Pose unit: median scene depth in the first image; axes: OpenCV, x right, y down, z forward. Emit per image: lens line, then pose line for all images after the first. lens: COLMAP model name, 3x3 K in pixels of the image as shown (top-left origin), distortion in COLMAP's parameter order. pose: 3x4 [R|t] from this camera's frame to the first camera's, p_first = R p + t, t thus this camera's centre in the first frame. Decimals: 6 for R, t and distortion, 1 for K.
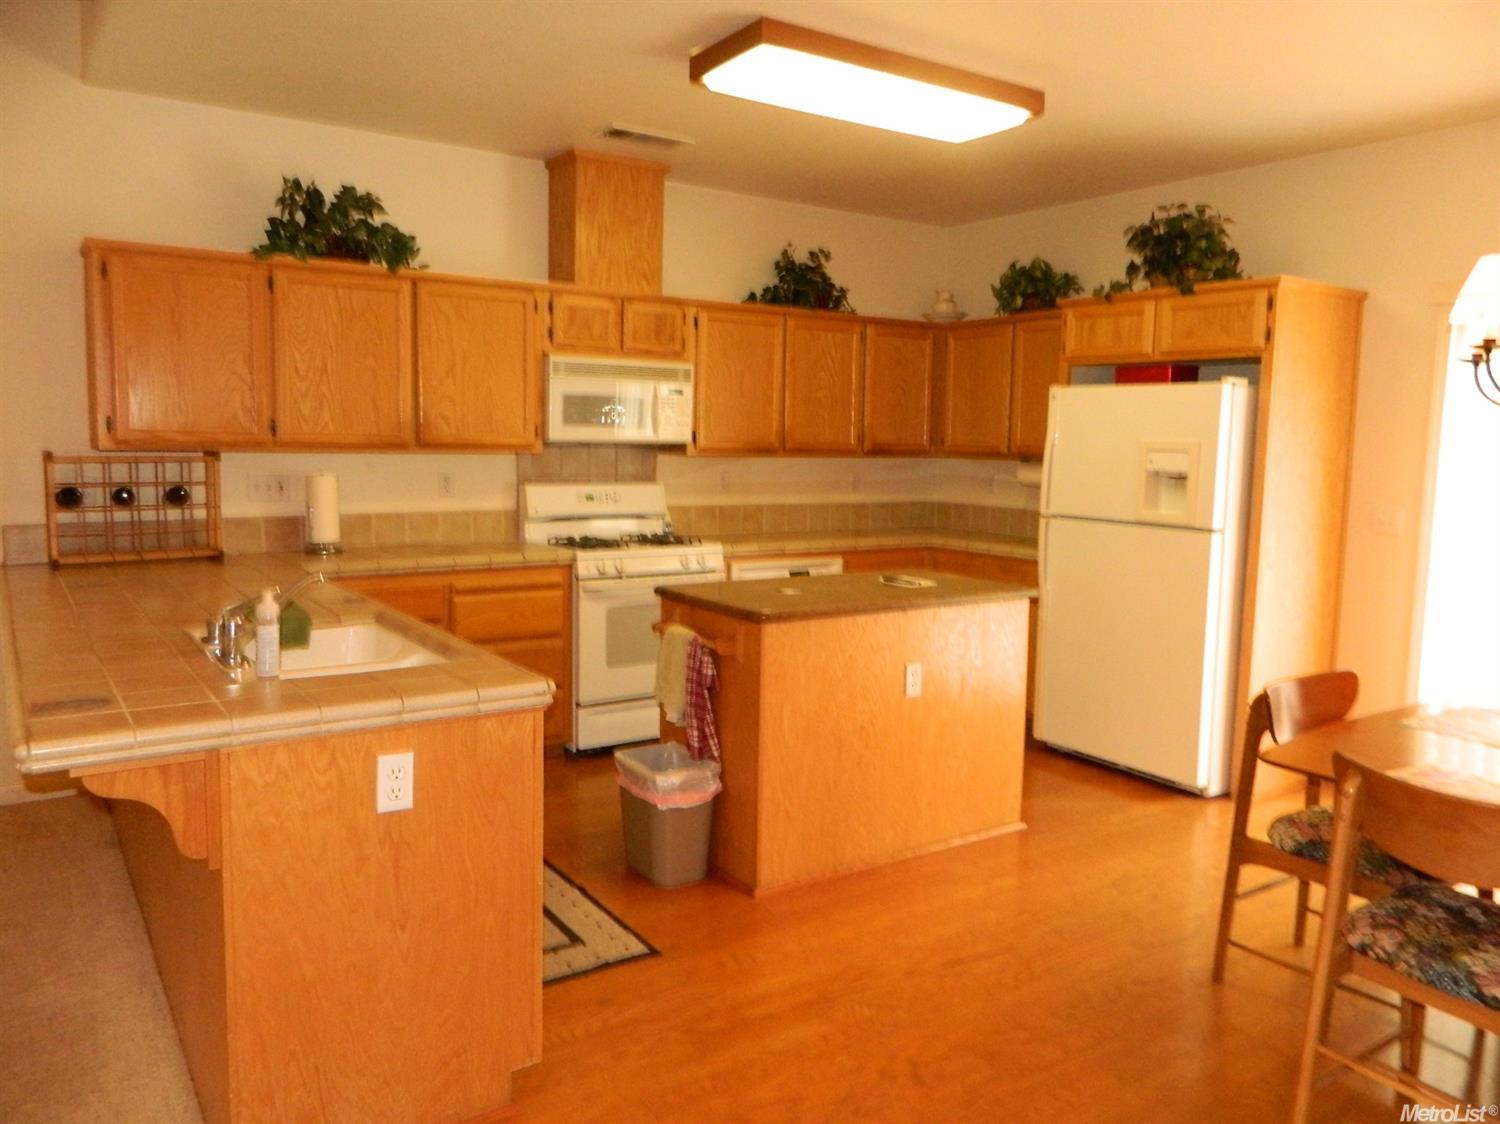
lens RADIAL K [[1118.3, 0, 750.0], [0, 1118.3, 562.0], [0, 0, 1]] dist [0.000026, 0.001374]
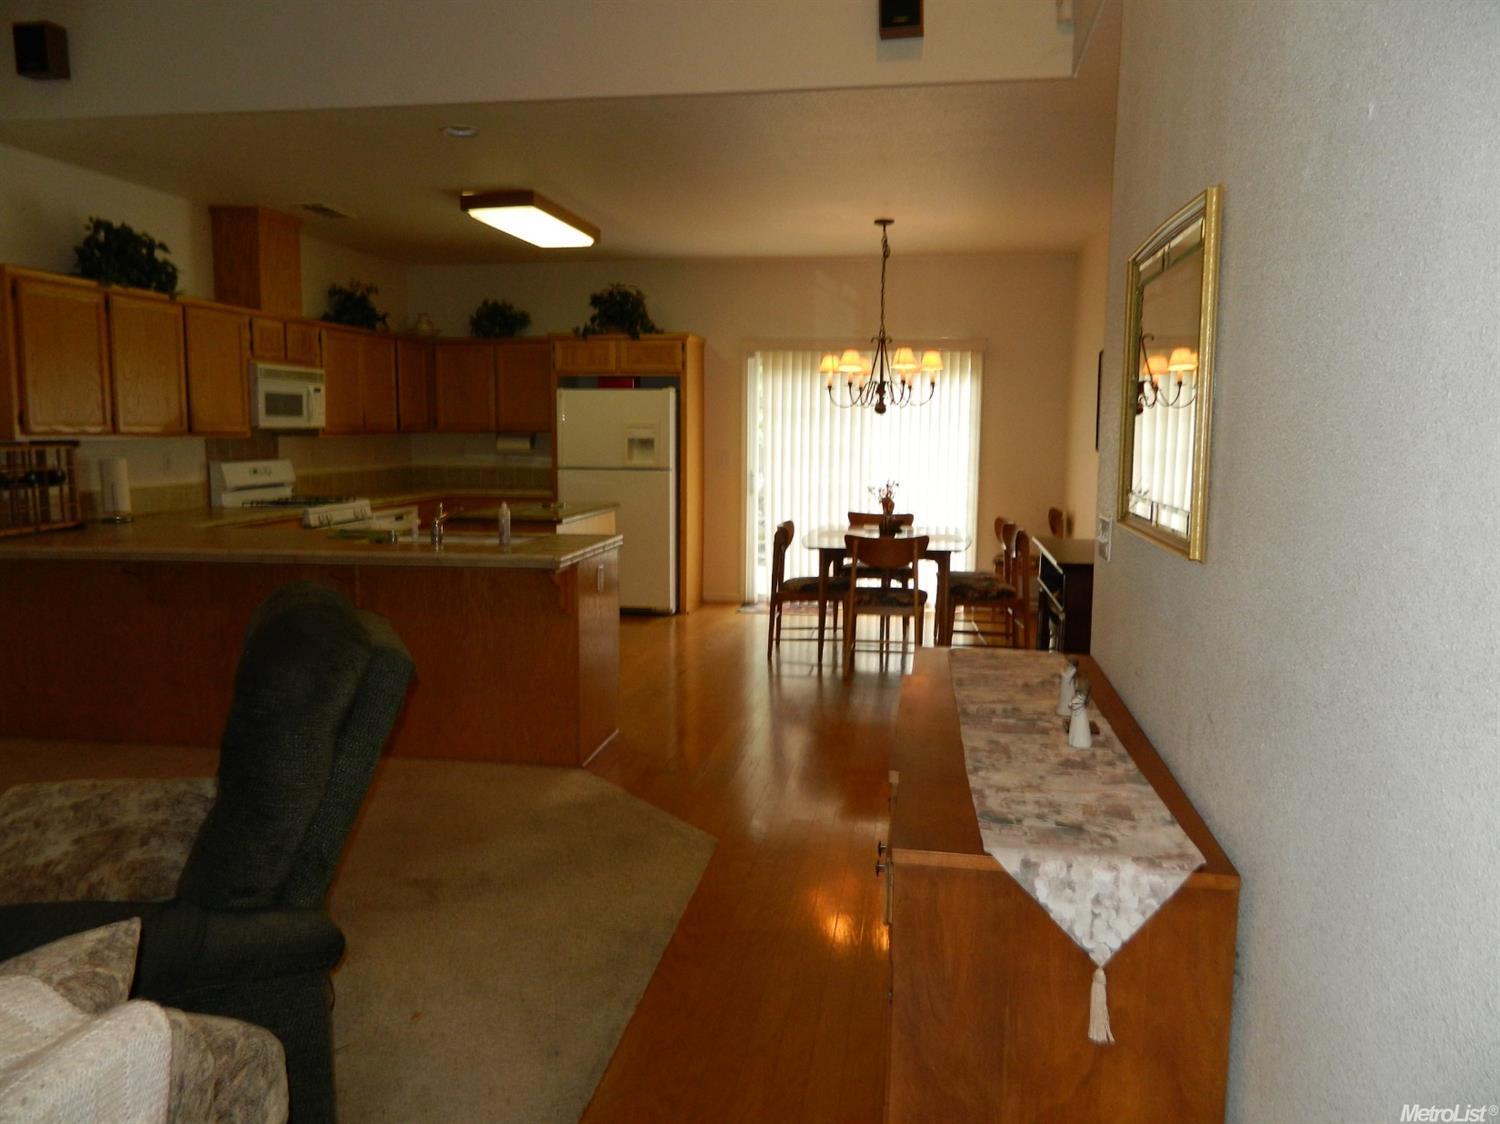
lens RADIAL K [[1118.3, 0, 750.0], [0, 1118.3, 562.0], [0, 0, 1]] dist [0.000026, 0.001374]
pose [[0.688262, -0.104408, 0.717910, -0.734587], [0.087371, 0.994316, 0.060844, 0.019406], [-0.720182, 0.020847, 0.693472, -0.330417]]
